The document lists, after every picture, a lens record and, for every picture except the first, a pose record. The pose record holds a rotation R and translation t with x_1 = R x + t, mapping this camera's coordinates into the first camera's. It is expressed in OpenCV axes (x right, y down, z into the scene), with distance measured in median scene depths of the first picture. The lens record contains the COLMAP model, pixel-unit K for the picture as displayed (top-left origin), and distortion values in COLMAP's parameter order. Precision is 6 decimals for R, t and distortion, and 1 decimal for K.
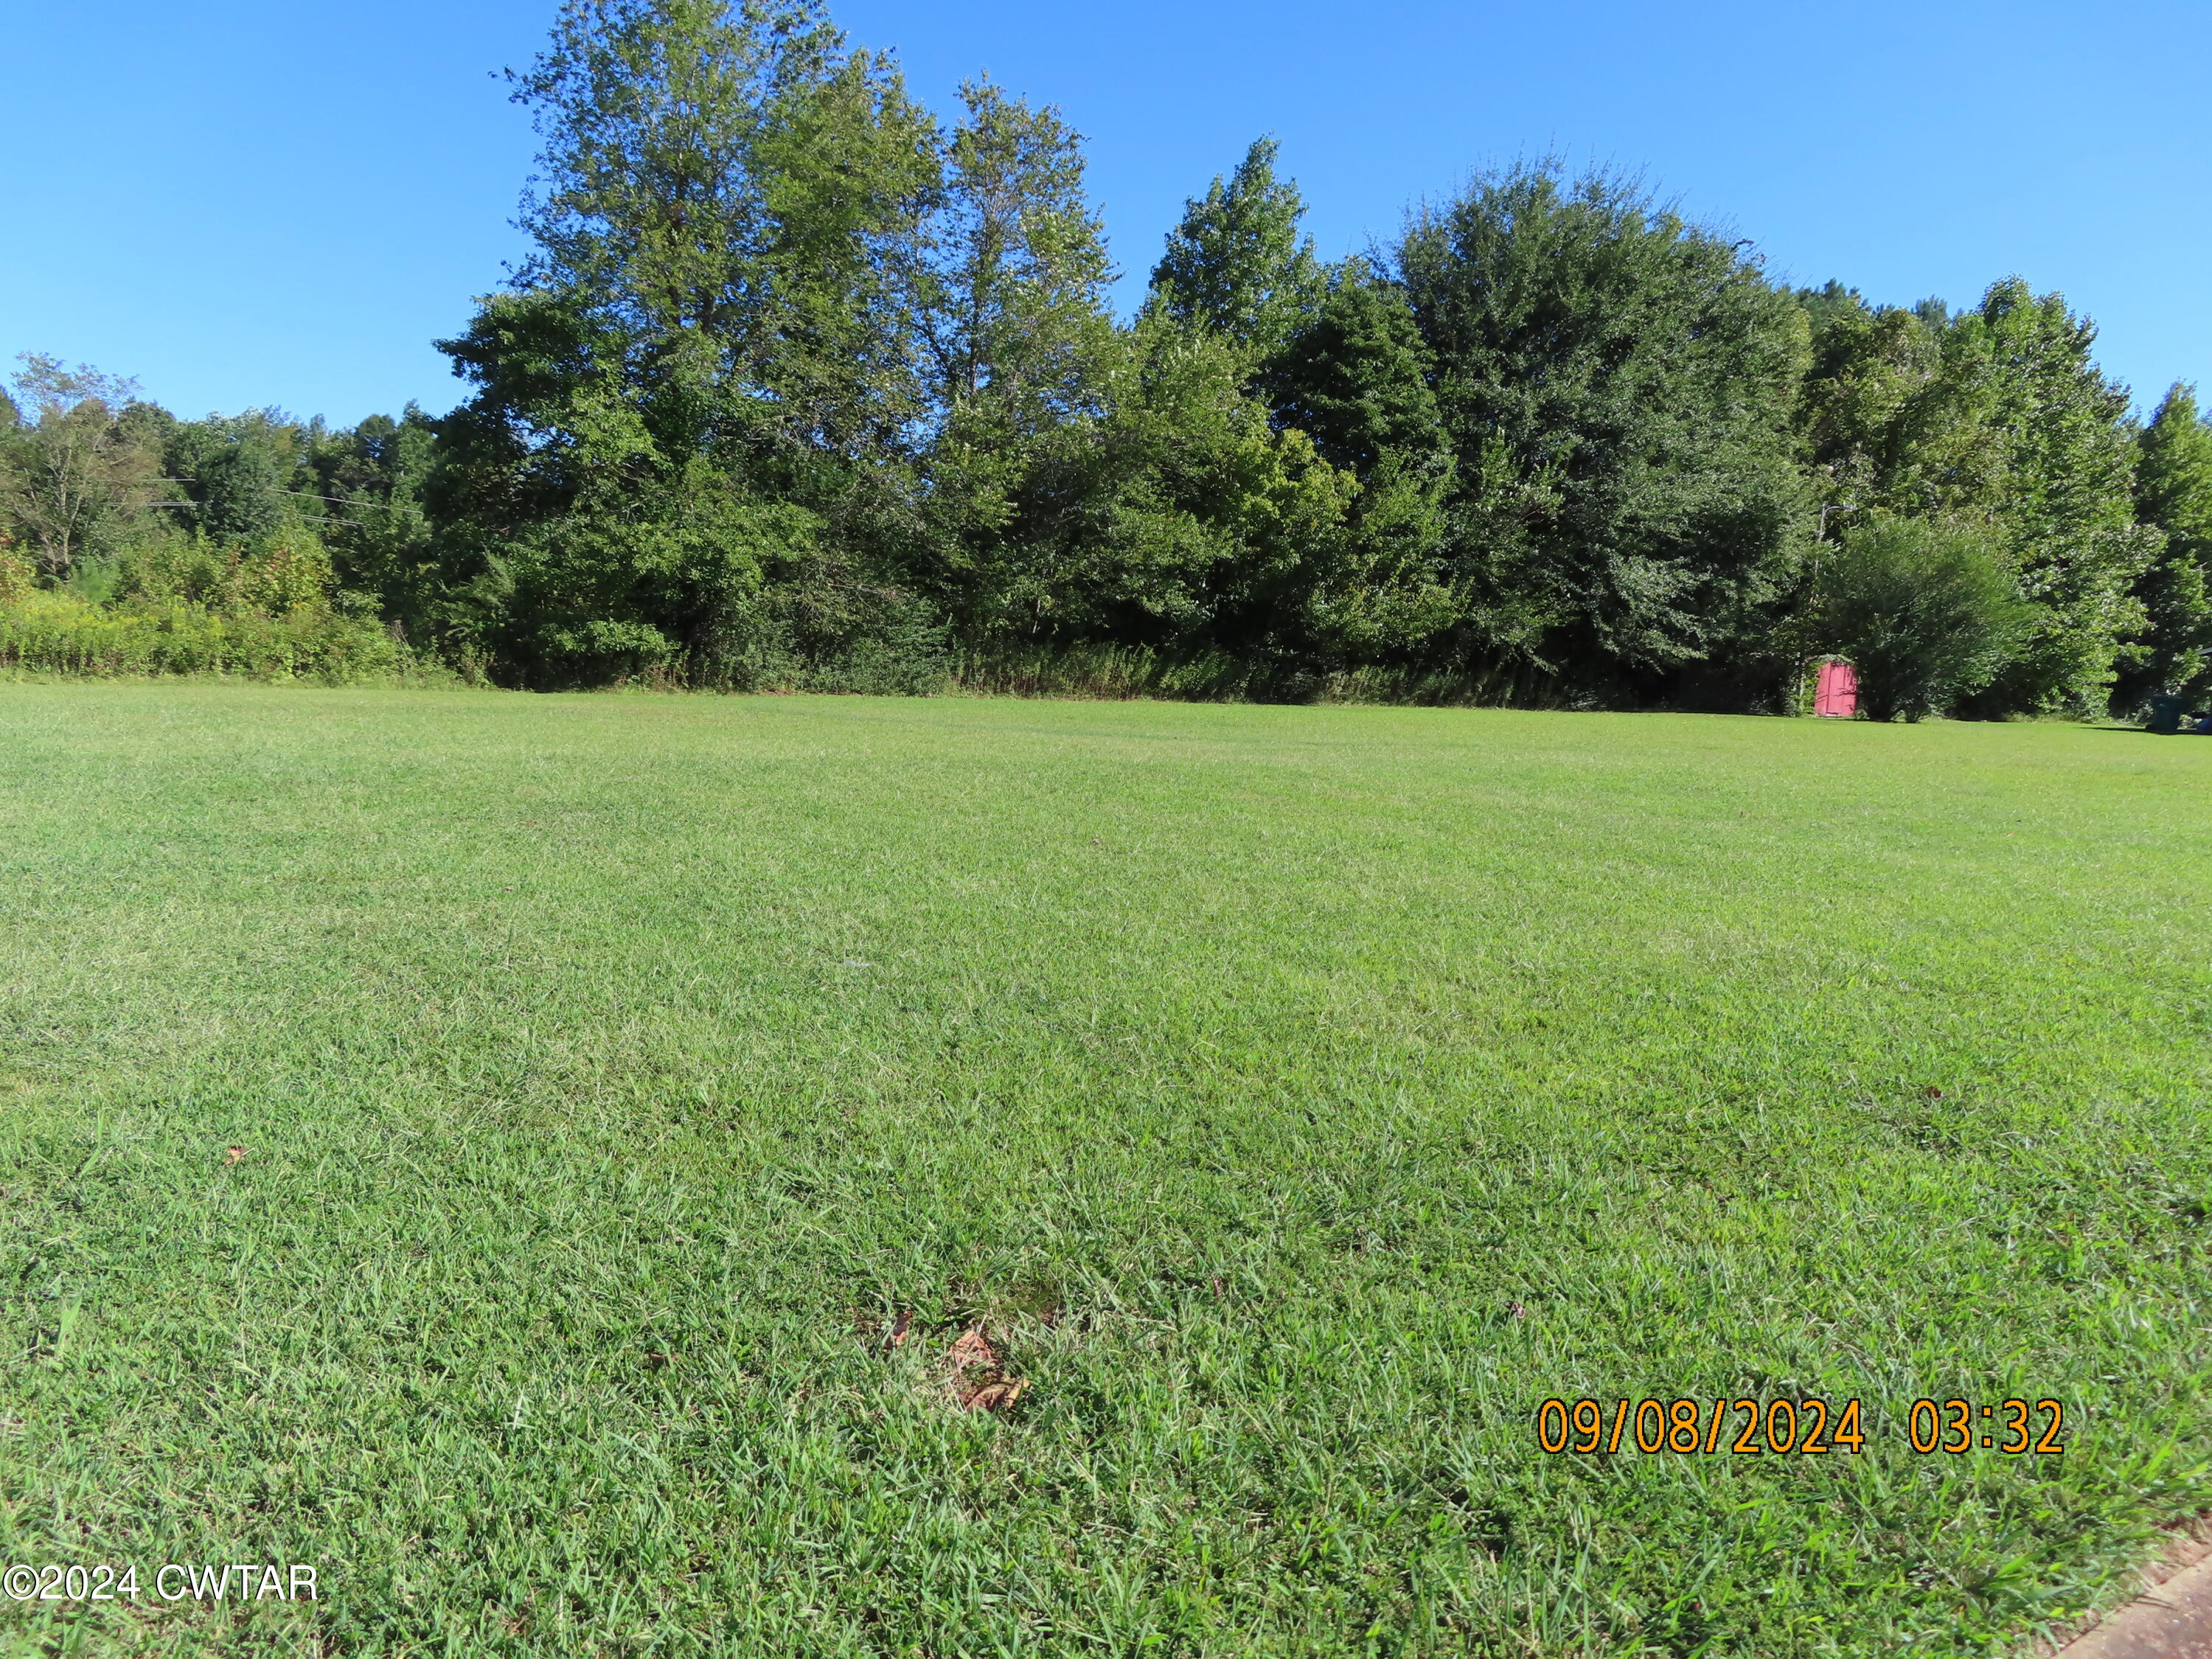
lens RADIAL K [[1596.0, 0, 1103.0], [0, 1596.0, 829.3], [0, 0, 1]] dist [-0.015233, 0.012454]
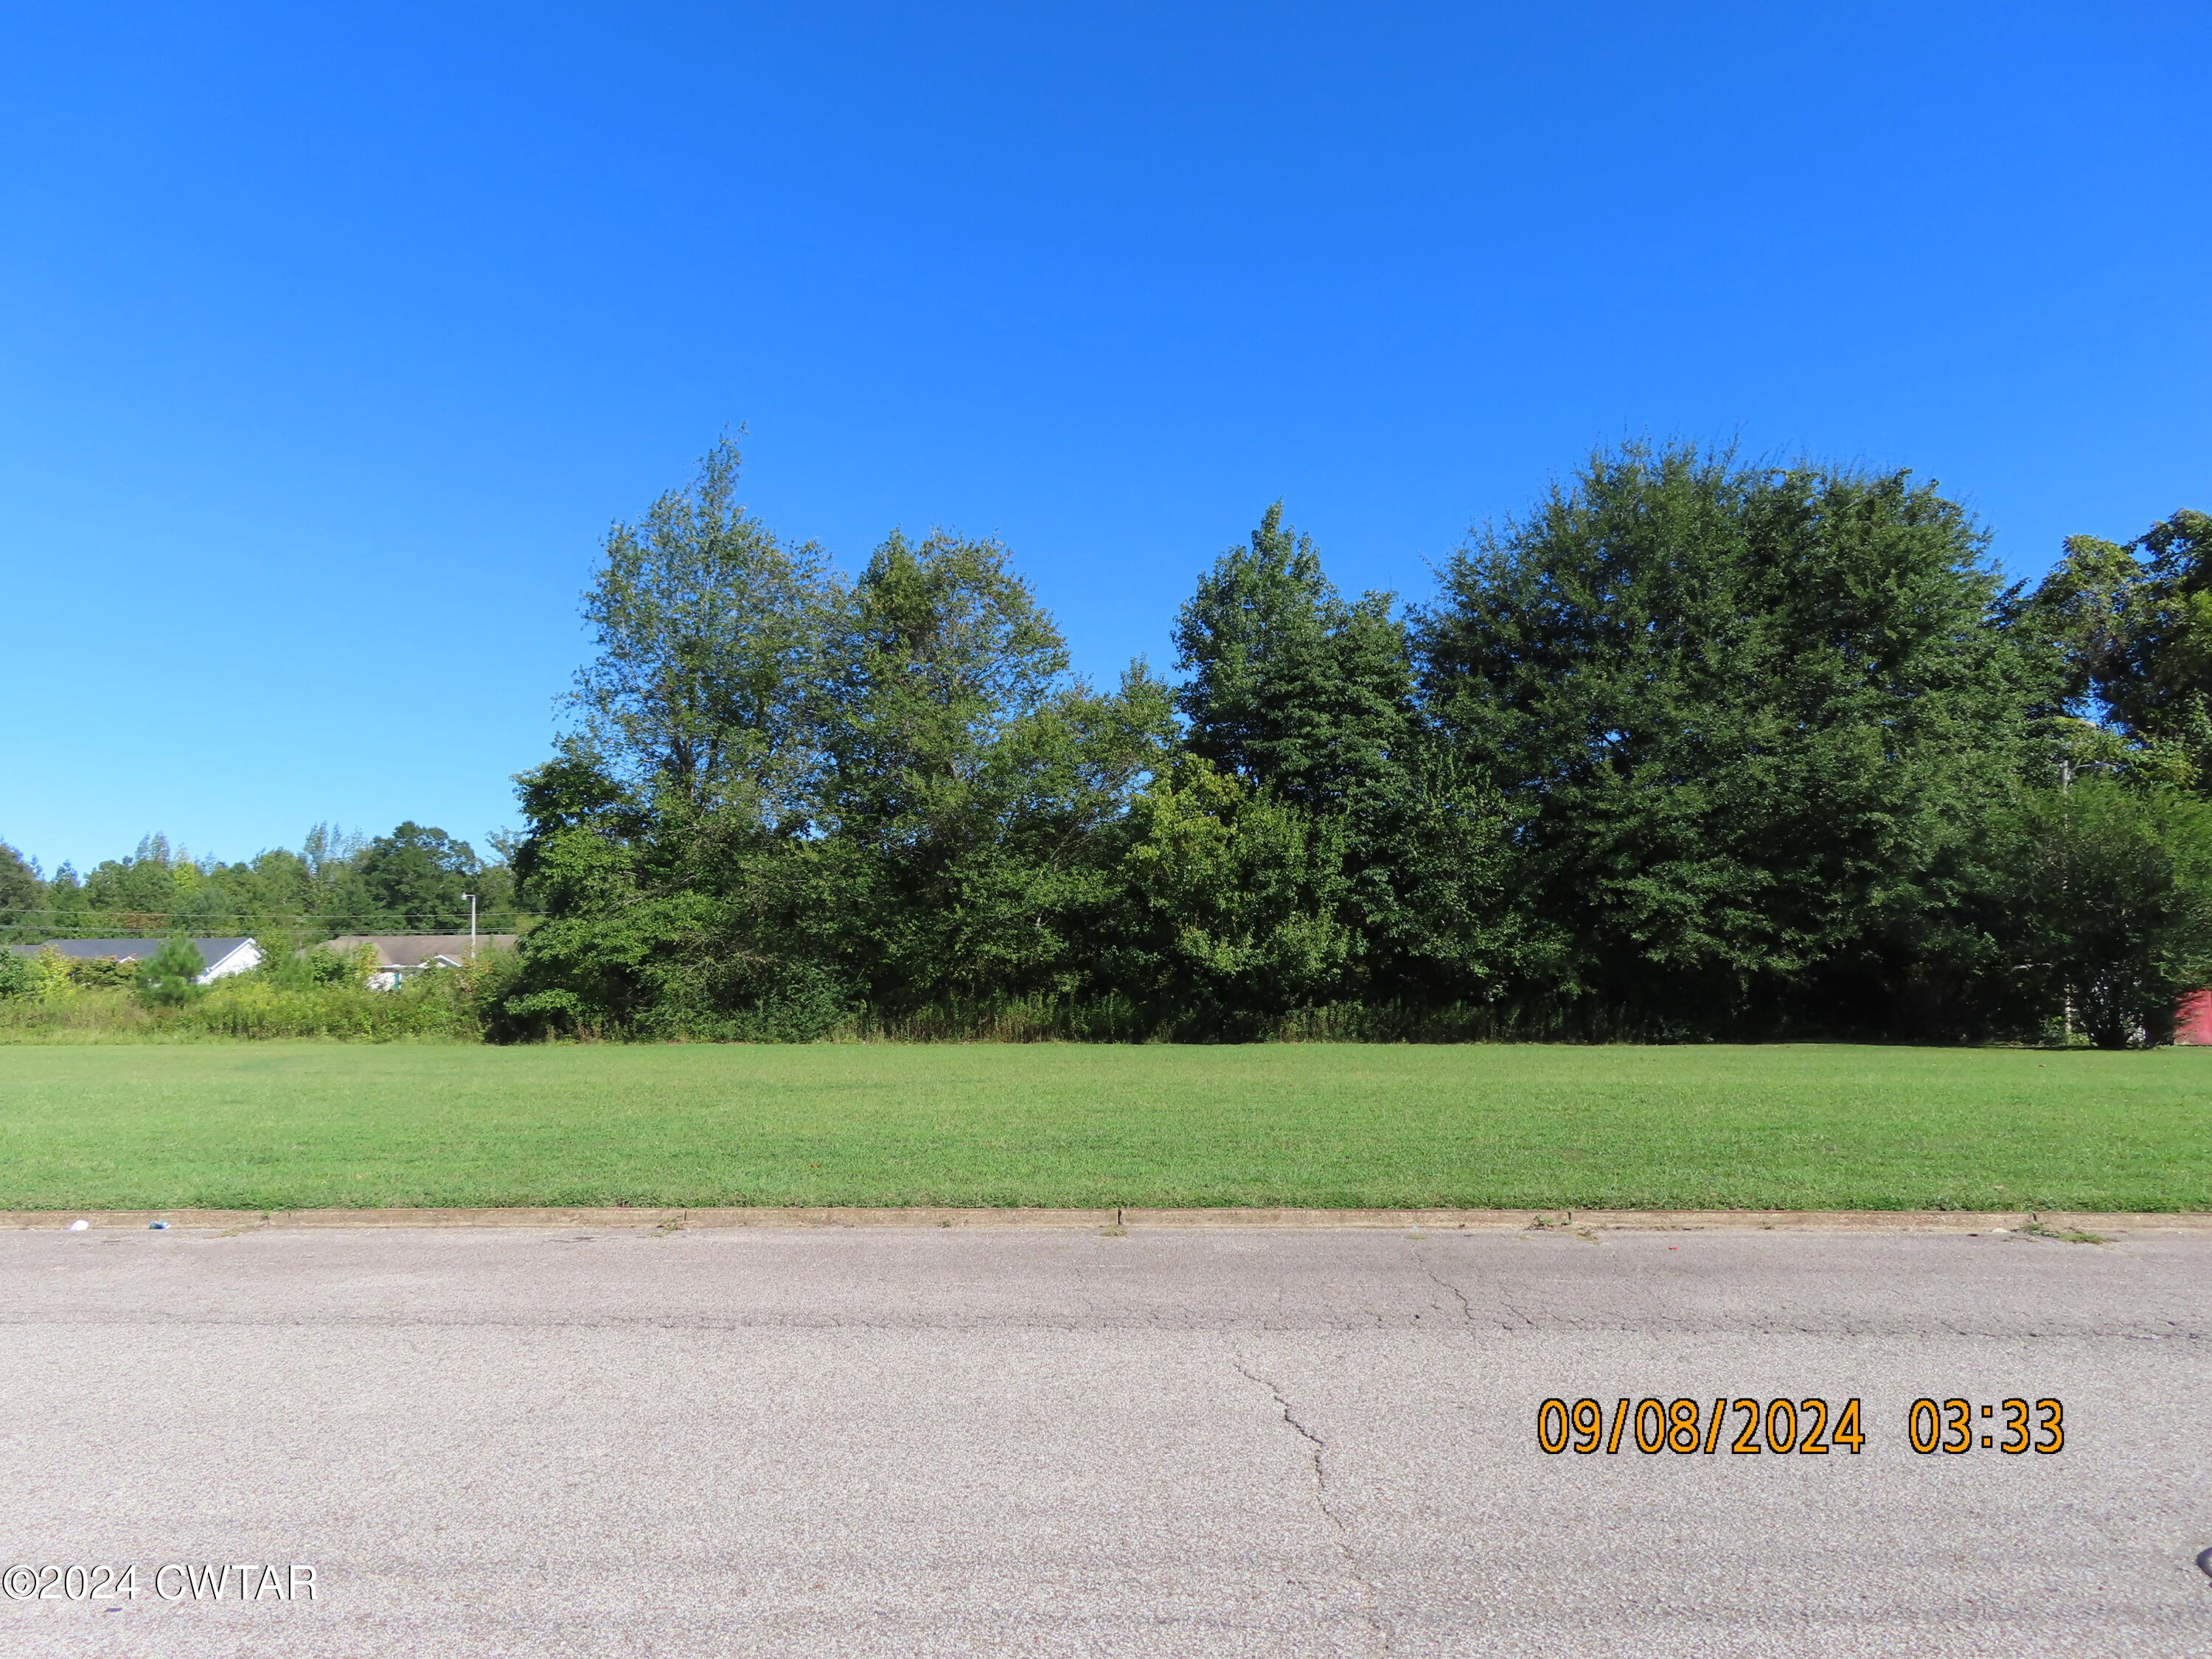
lens RADIAL K [[1596.0, 0, 1095.8], [0, 1596.0, 832.1], [0, 0, 1]] dist [-0.015233, 0.012454]
pose [[0.796386, -0.100122, -0.596443, 0.831451], [-0.032905, 0.977568, -0.208035, 0.002386], [0.603892, 0.185303, 0.775227, 0.201757]]
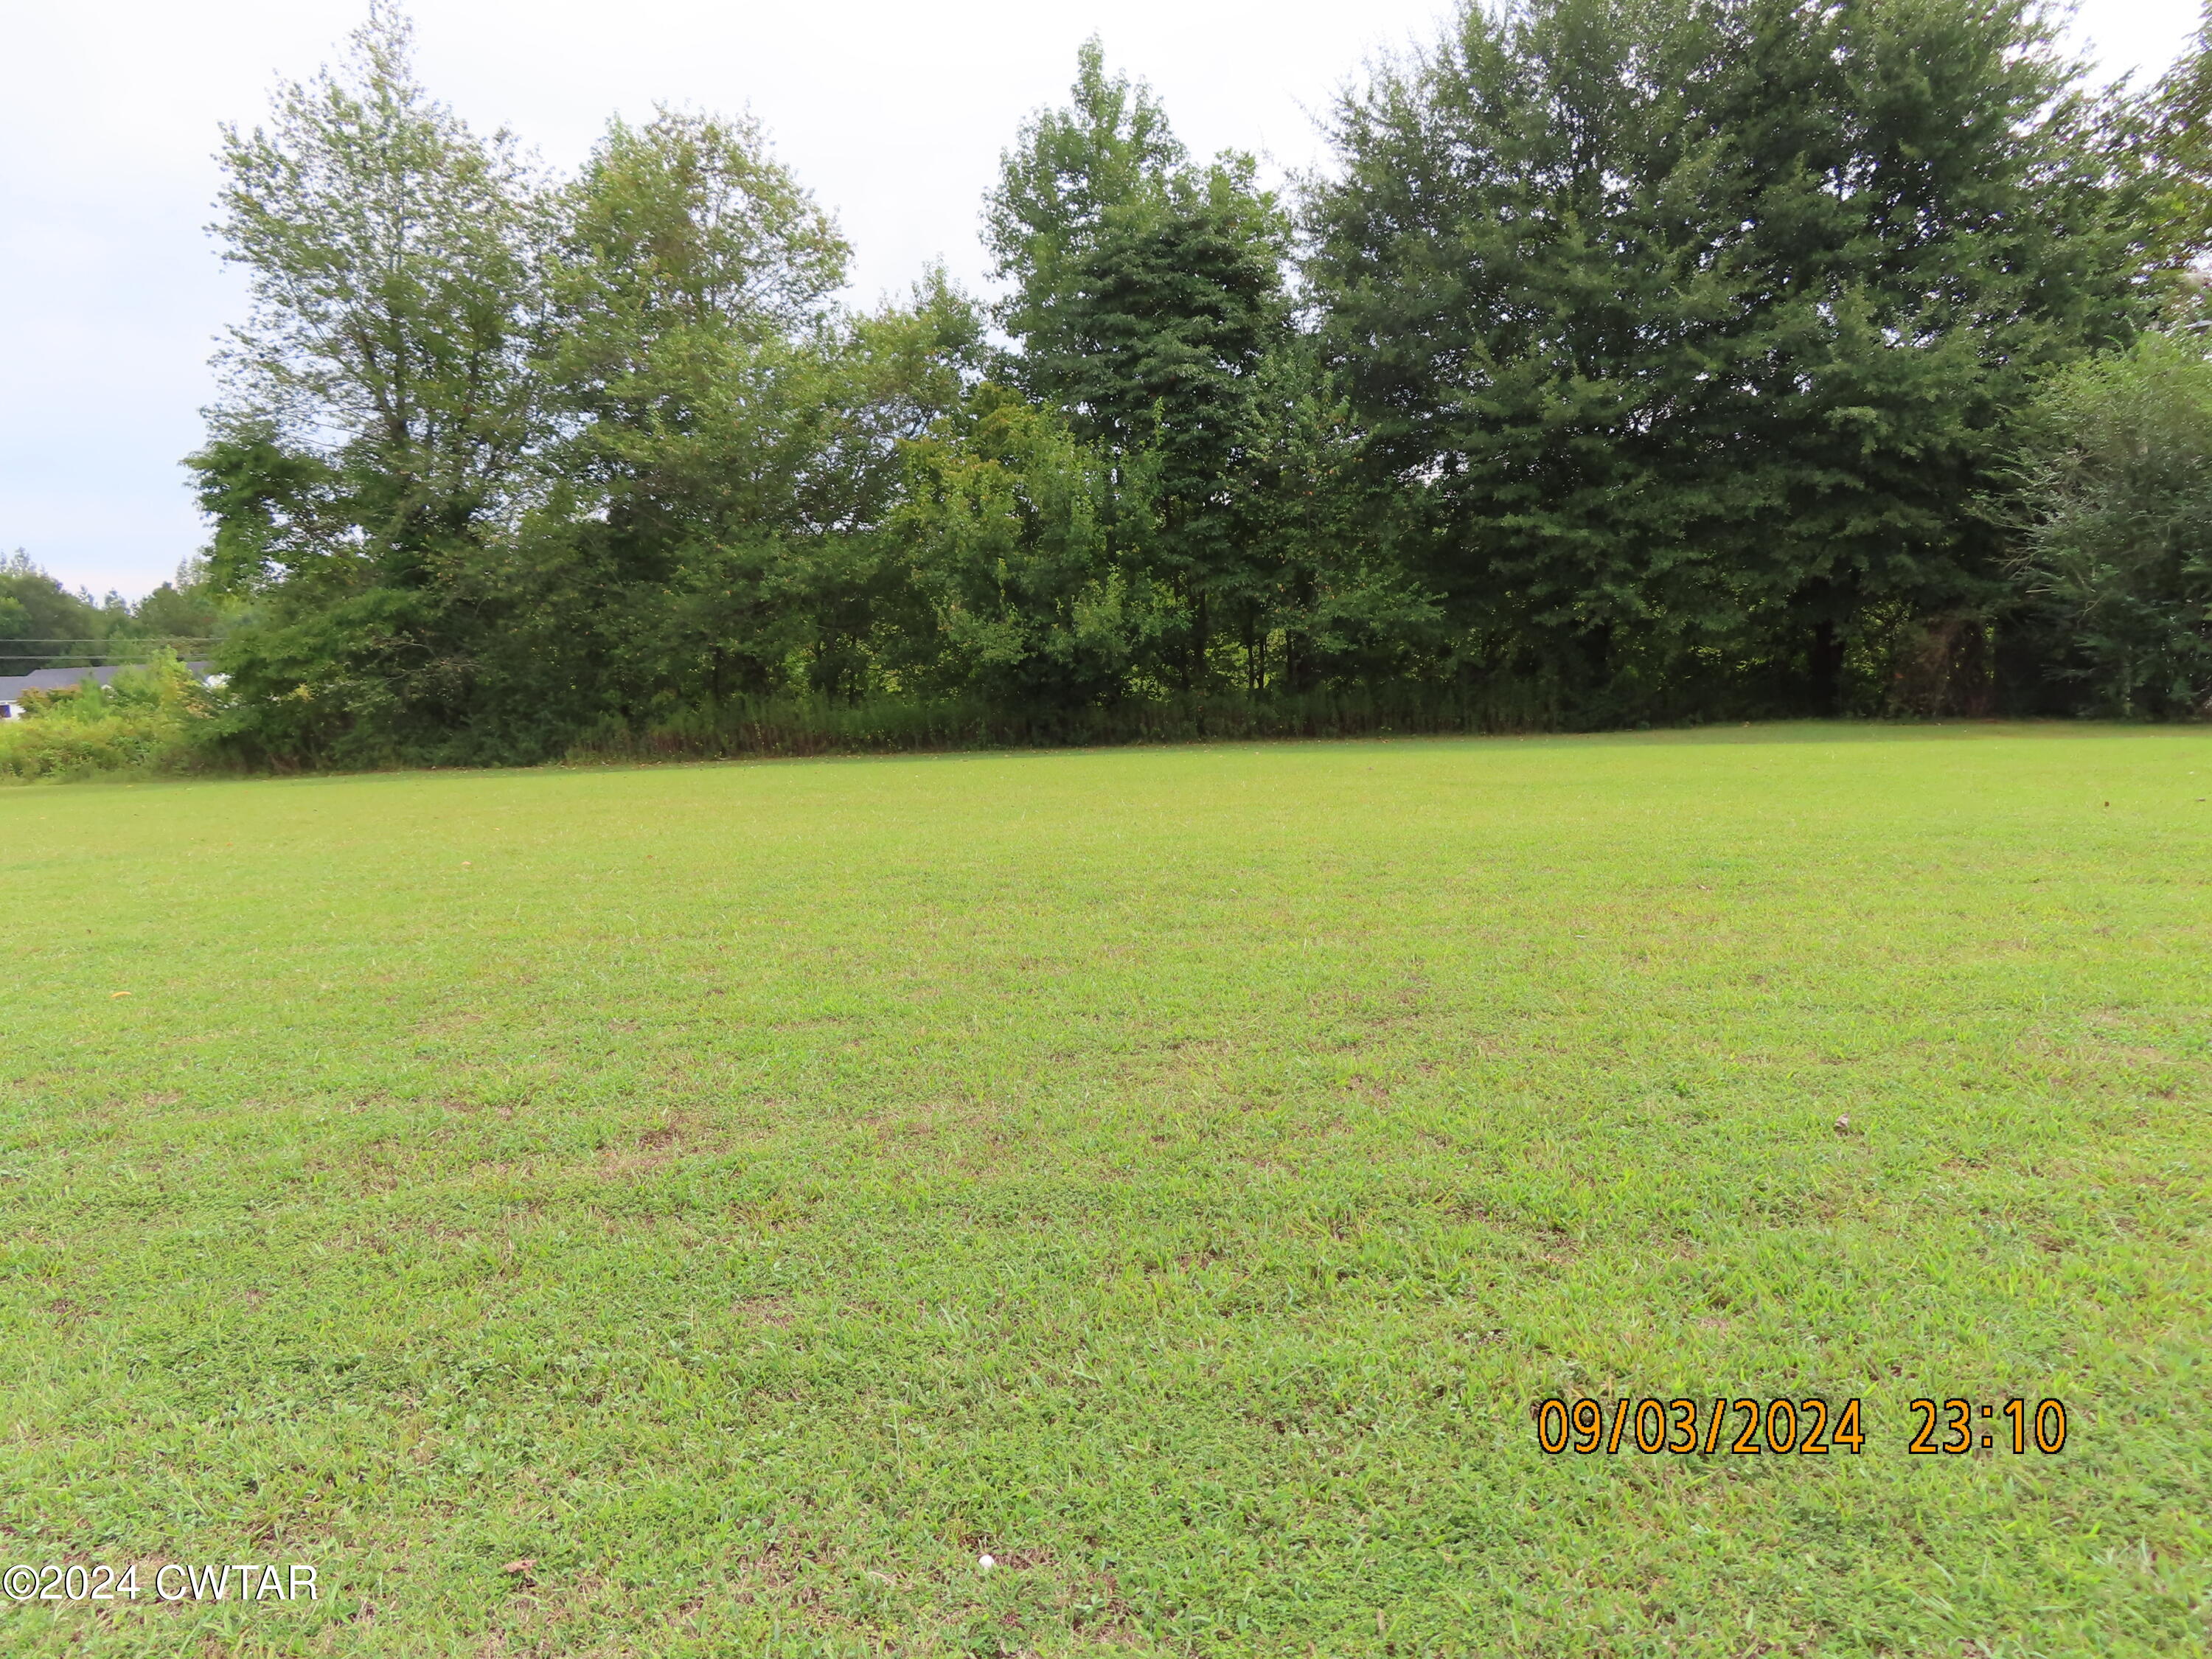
lens RADIAL K [[1596.0, 0, 1104.5], [0, 1596.0, 824.4], [0, 0, 1]] dist [-0.015233, 0.012454]
pose [[0.742713, -0.009512, -0.669543, 0.856270], [-0.003773, 0.999824, -0.018389, -0.033607], [0.669600, 0.016184, 0.742546, 0.552052]]
